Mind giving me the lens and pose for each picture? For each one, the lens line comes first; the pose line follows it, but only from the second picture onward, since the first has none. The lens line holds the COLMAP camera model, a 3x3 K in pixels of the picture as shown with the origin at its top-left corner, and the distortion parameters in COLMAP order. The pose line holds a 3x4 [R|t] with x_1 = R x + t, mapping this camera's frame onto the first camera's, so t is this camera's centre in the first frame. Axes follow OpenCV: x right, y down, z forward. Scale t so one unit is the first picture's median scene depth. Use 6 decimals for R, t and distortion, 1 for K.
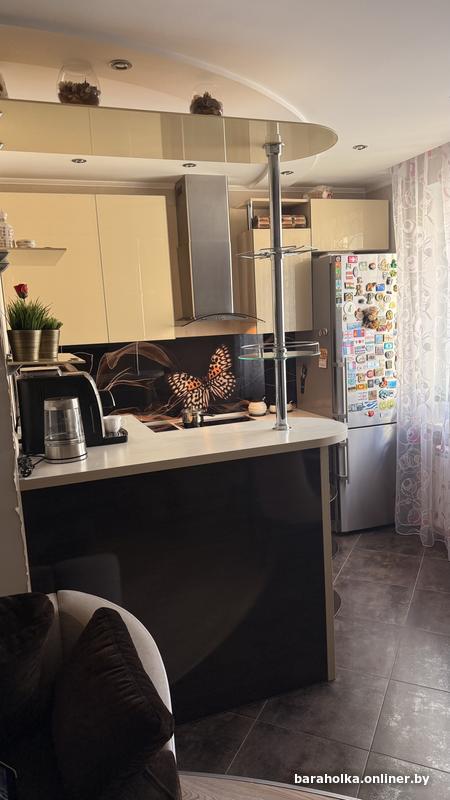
lens RADIAL K [[561.8, 0, 225.0], [0, 561.8, 400.0], [0, 0, 1]] dist [0.114708, -0.179146]
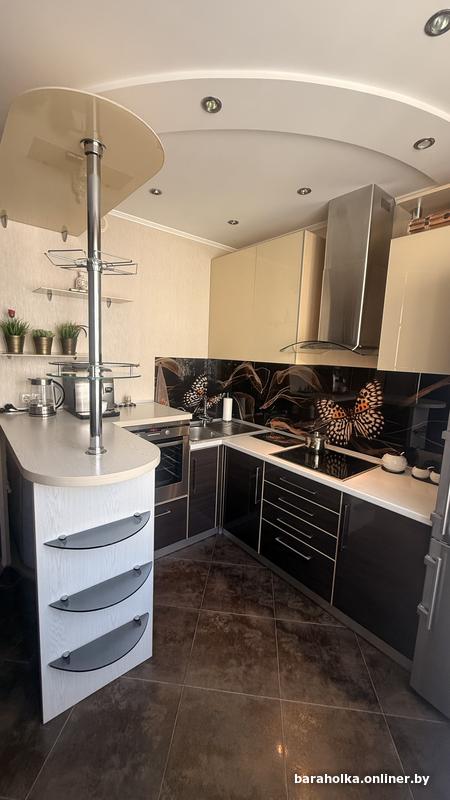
lens RADIAL K [[320.5, 0, 224.3], [0, 320.5, 396.6], [0, 0, 1]] dist [-0.000528, 0.000205]
pose [[0.327077, 0.193290, -0.925019, 0.421817], [-0.195504, 0.971522, 0.133879, -0.099433], [0.924553, 0.137056, 0.355551, 0.639869]]
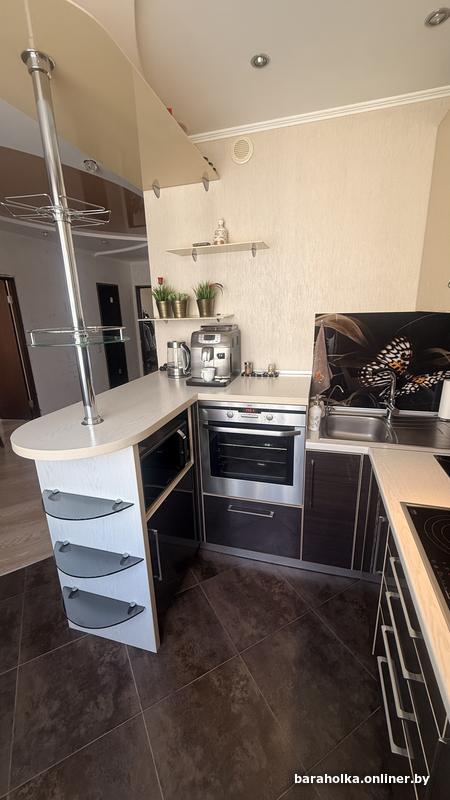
lens RADIAL K [[318.1, 0, 223.8], [0, 318.1, 397.8], [0, 0, 1]] dist [-0.001186, -0.000203]
pose [[-0.594364, 0.282599, -0.752907, 0.226101], [-0.054054, 0.920067, 0.388013, -0.126569], [0.802378, 0.271319, -0.531579, 0.923616]]
